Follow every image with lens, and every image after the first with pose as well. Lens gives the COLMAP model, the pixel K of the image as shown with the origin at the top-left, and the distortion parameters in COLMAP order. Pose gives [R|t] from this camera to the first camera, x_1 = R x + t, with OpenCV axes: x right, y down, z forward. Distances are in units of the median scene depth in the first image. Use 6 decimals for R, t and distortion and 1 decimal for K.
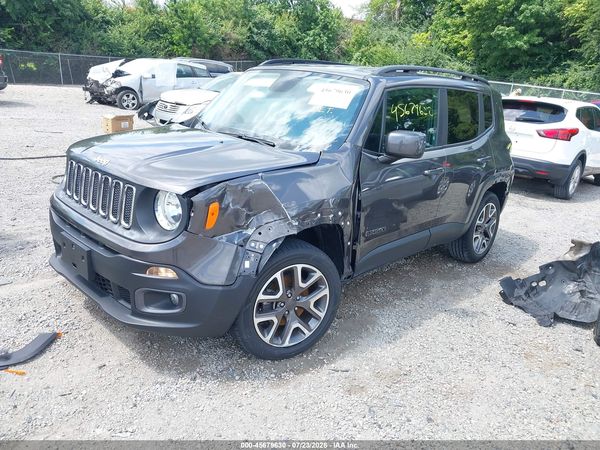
lens RADIAL K [[480.3, 0, 300.0], [0, 480.3, 225.0], [0, 0, 1]] dist [-0.006372, -0.001433]
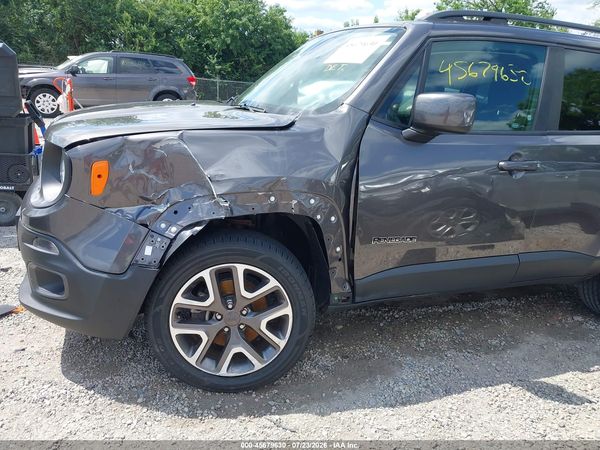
lens RADIAL K [[480.3, 0, 300.0], [0, 480.3, 225.0], [0, 0, 1]] dist [-0.006372, -0.001433]
pose [[0.911511, 0.087414, -0.401878, 0.320895], [-0.113442, 0.992683, -0.041377, 0.037636], [0.395321, 0.083305, 0.914758, 0.326609]]
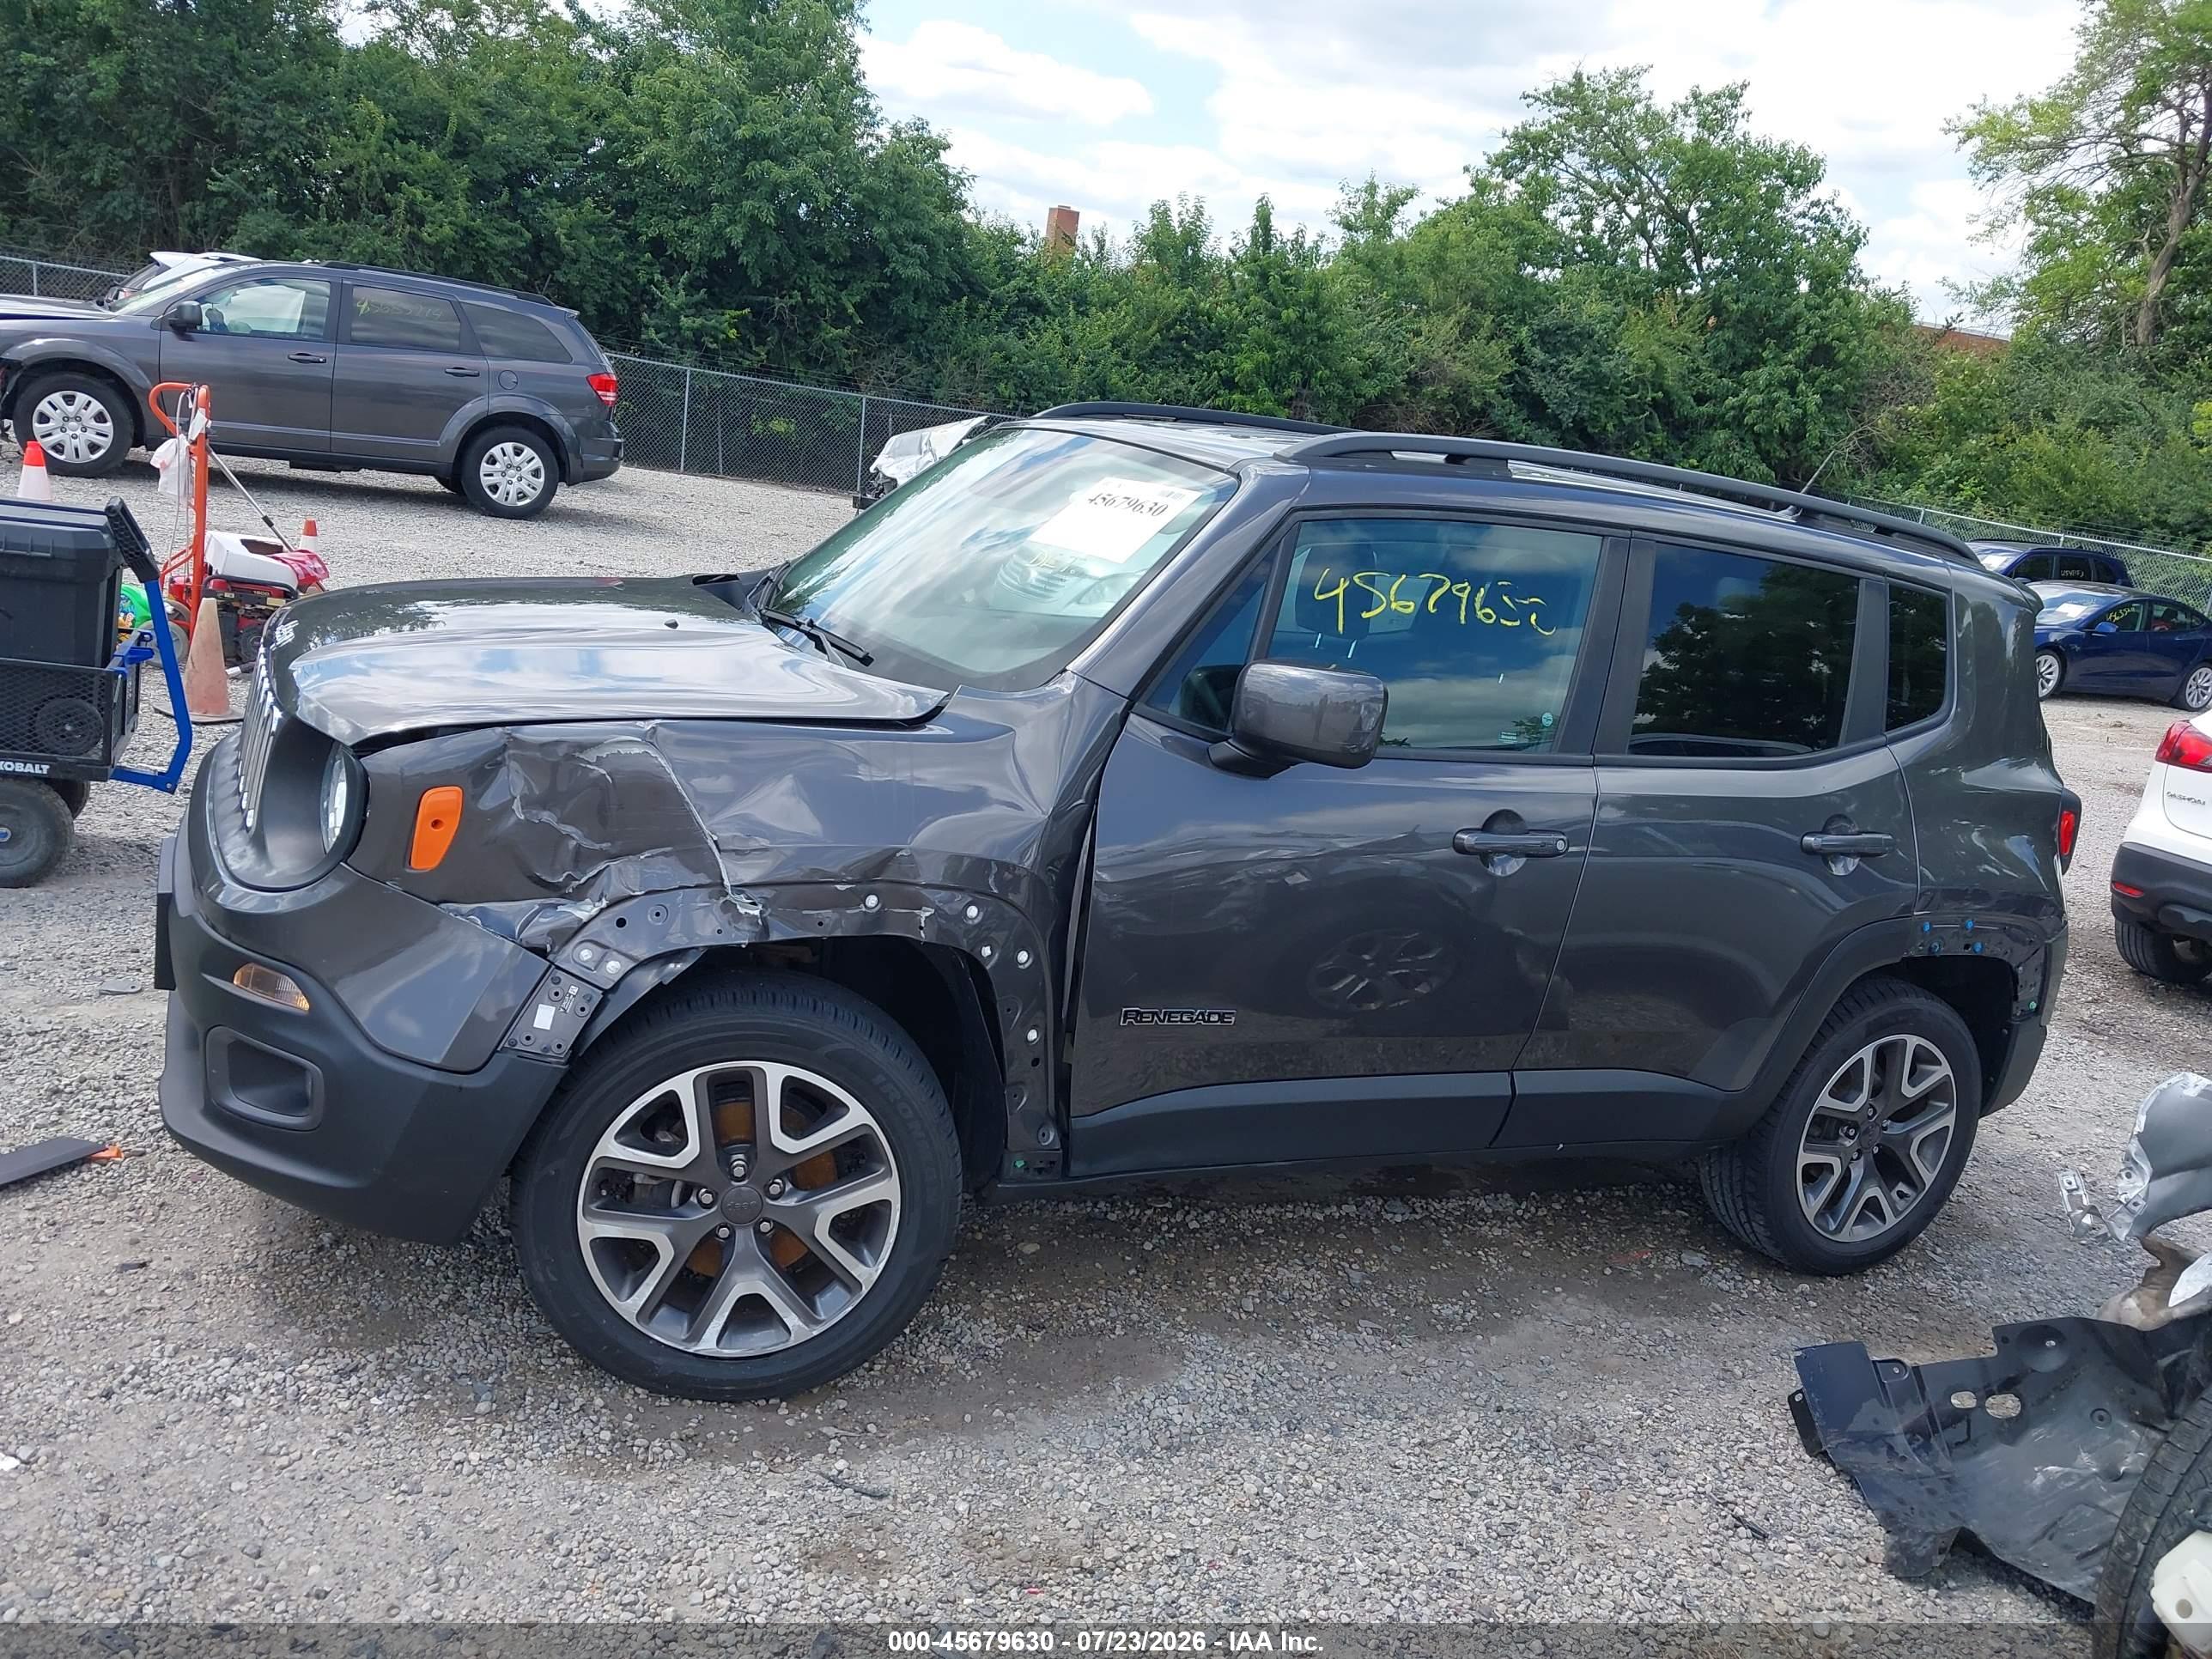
lens RADIAL K [[1759.7, 0, 1106.0], [0, 1759.7, 829.5], [0, 0, 1]] dist [0.043819, -0.072829]
pose [[0.936075, 0.134059, -0.325255, 0.438099], [-0.173170, 0.980366, -0.094307, 0.009821], [0.306227, 0.144603, 0.940912, 0.058162]]
